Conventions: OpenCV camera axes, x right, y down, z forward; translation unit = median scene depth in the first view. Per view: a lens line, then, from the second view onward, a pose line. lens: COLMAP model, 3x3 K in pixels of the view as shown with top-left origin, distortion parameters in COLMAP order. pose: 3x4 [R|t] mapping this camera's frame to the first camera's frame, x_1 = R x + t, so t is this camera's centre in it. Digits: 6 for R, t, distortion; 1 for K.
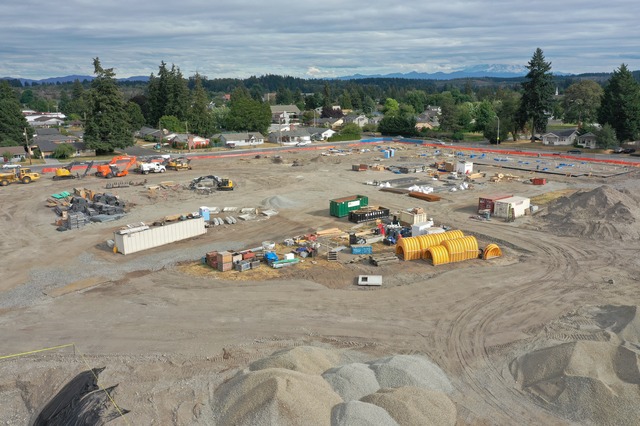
lens RADIAL K [[500.5, 0, 319.7], [0, 500.5, 209.2], [0, 0, 1]] dist [-0.001910, -0.000551]
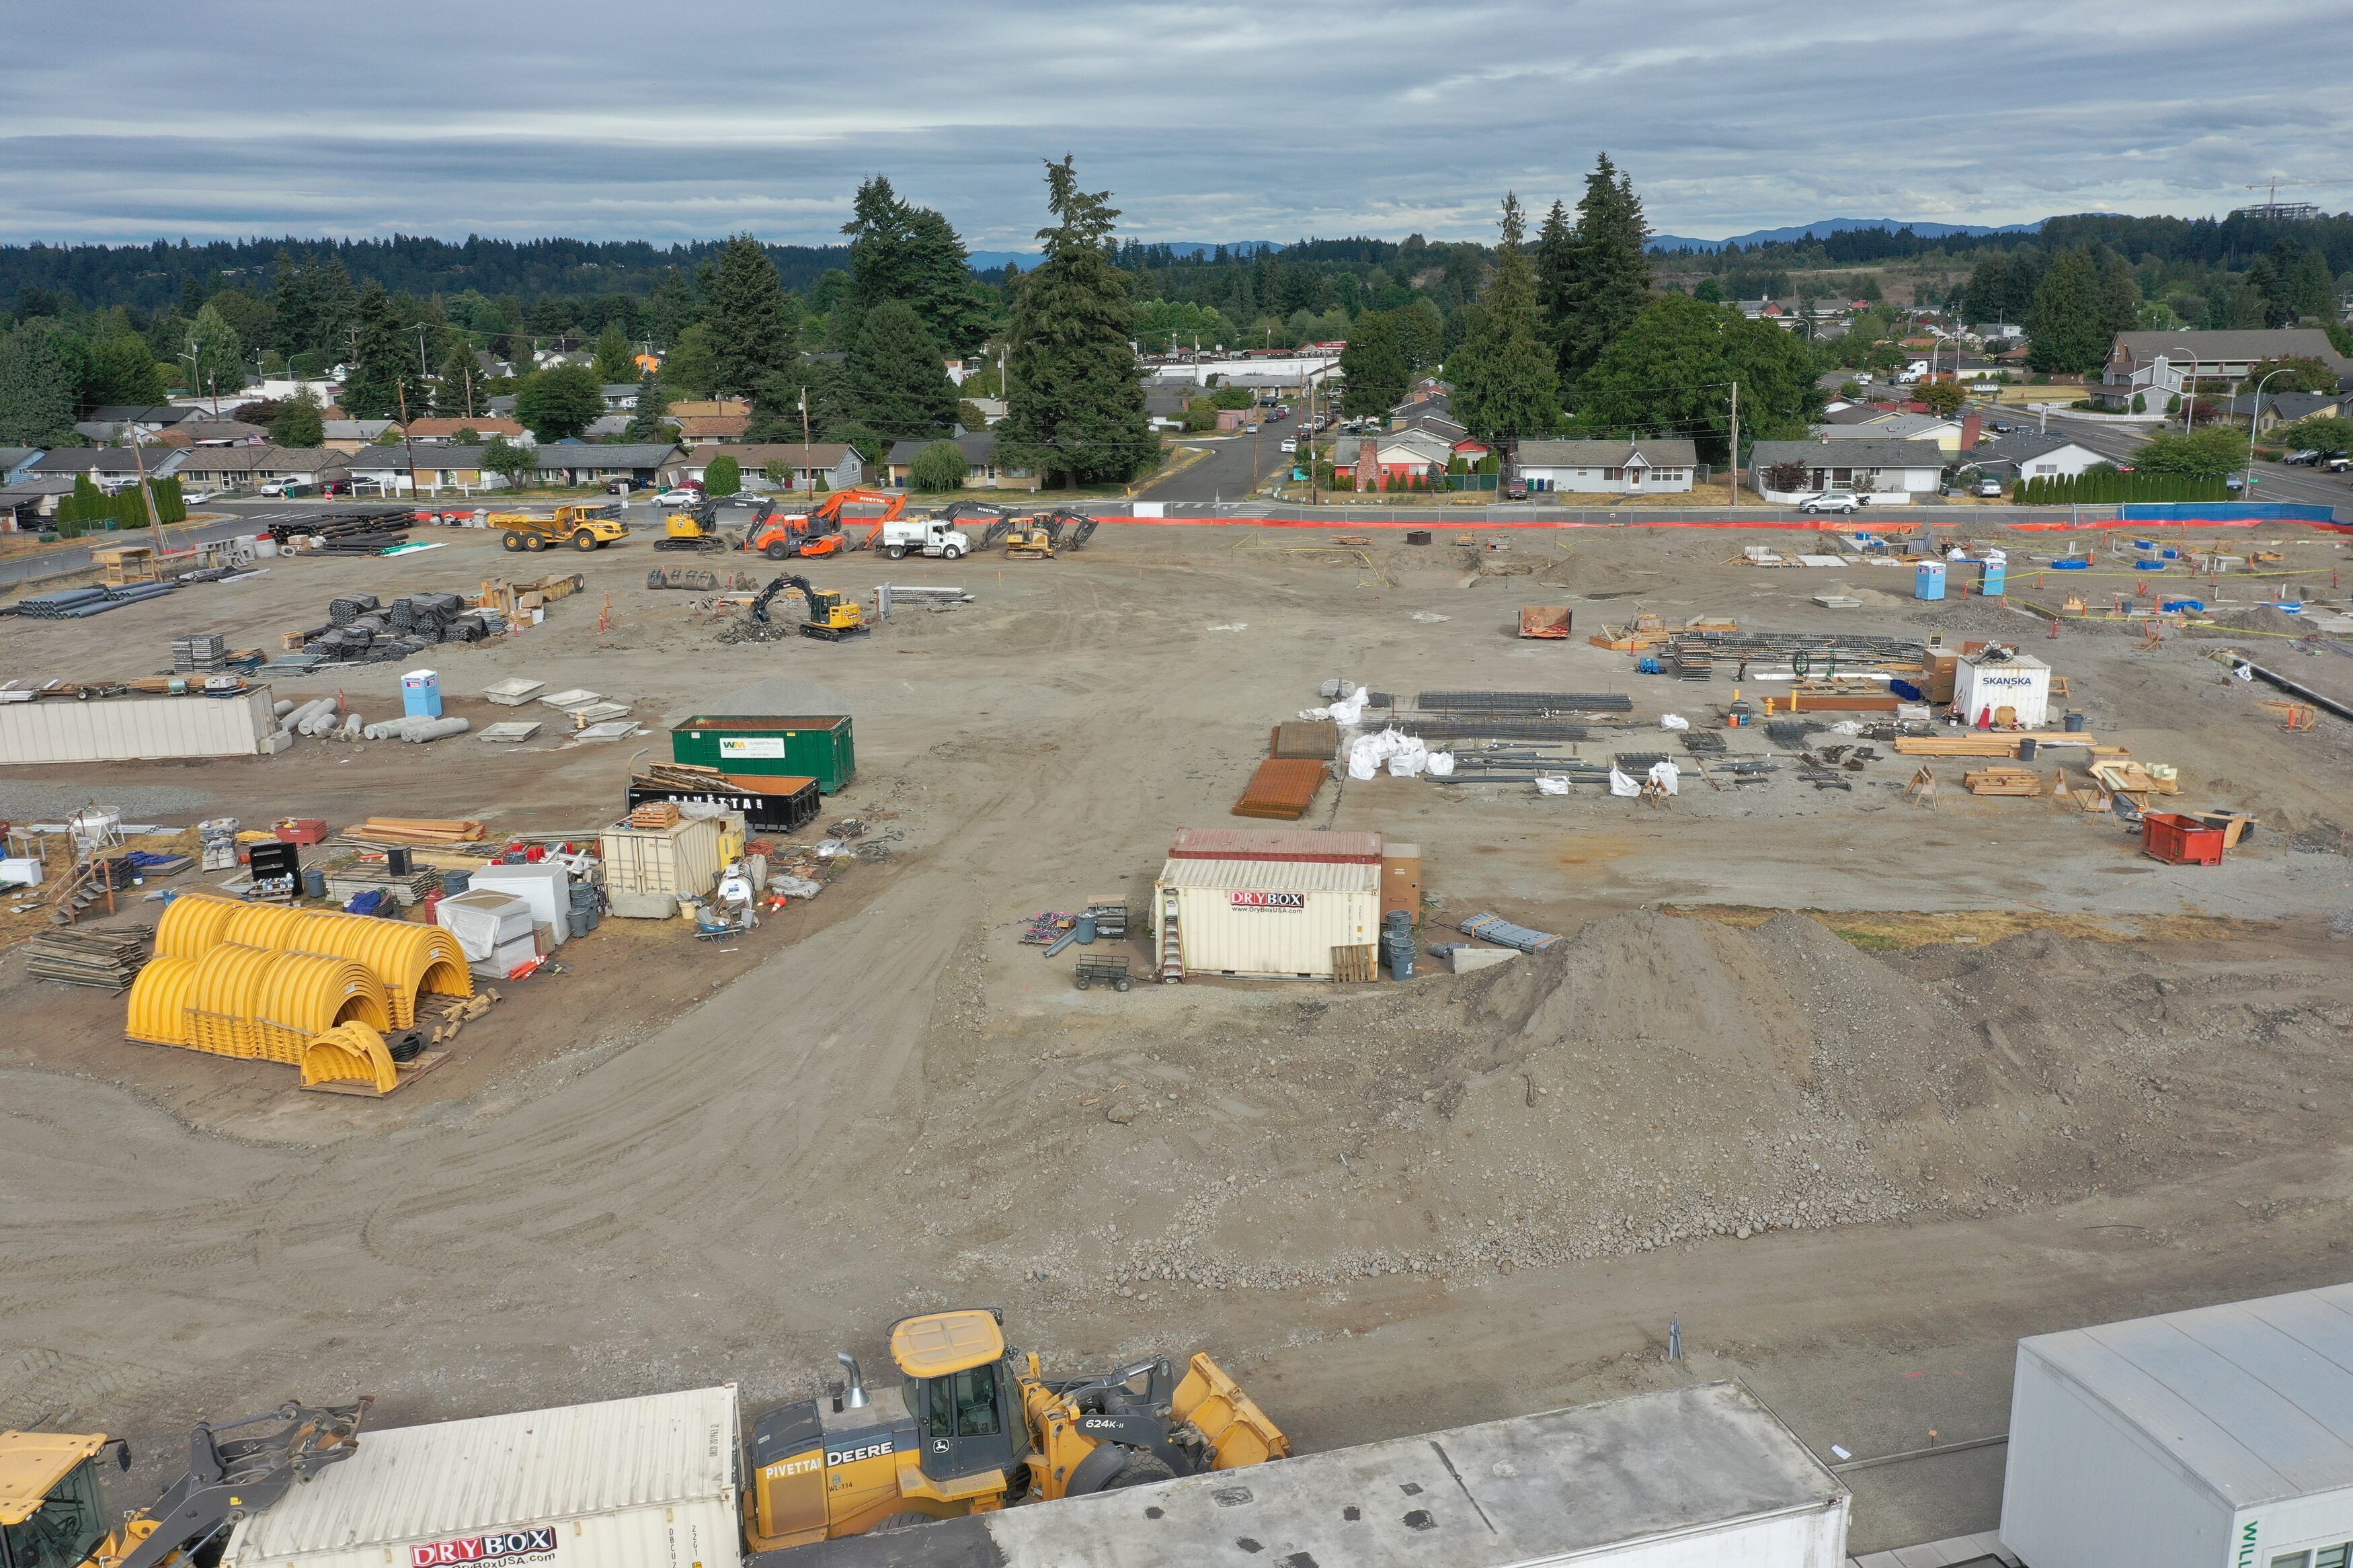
lens RADIAL K [[1840.0, 0, 1177.3], [0, 1840.0, 777.5], [0, 0, 1]] dist [-0.001910, -0.000551]
pose [[0.714020, 0.173325, -0.678331, 0.404007], [-0.149324, 0.984279, 0.094319, -0.054869], [0.684016, 0.033946, 0.728677, 0.265031]]
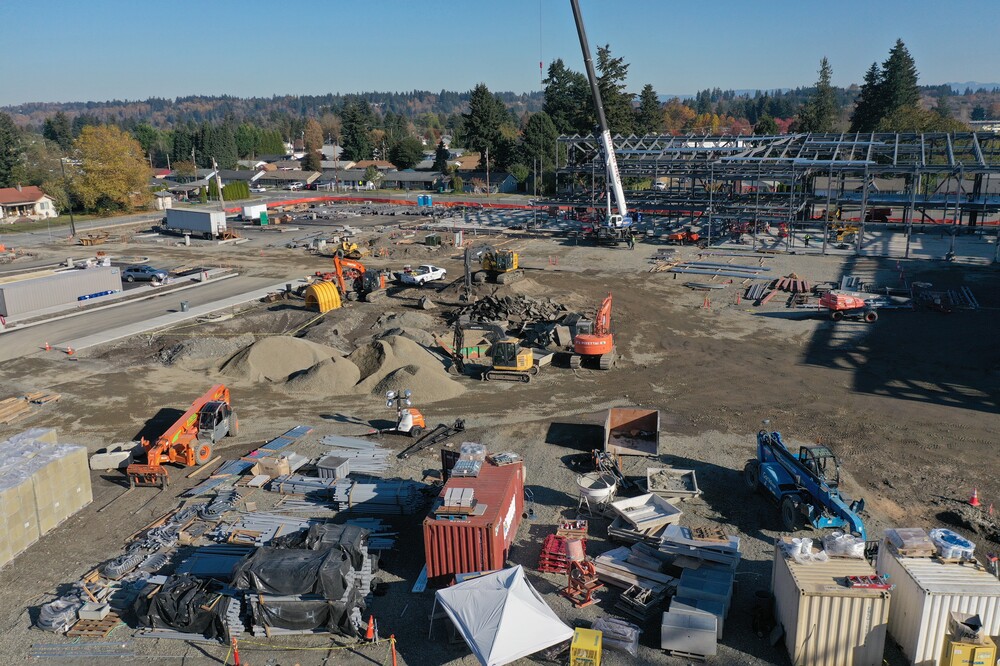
lens RADIAL K [[782.1, 0, 500.6], [0, 782.1, 337.5], [0, 0, 1]] dist [-0.001910, -0.000551]
pose [[0.483711, 0.234526, -0.843221, 0.448564], [-0.185043, 0.969055, 0.163375, -0.072445], [0.855443, 0.077006, 0.512140, 0.382336]]
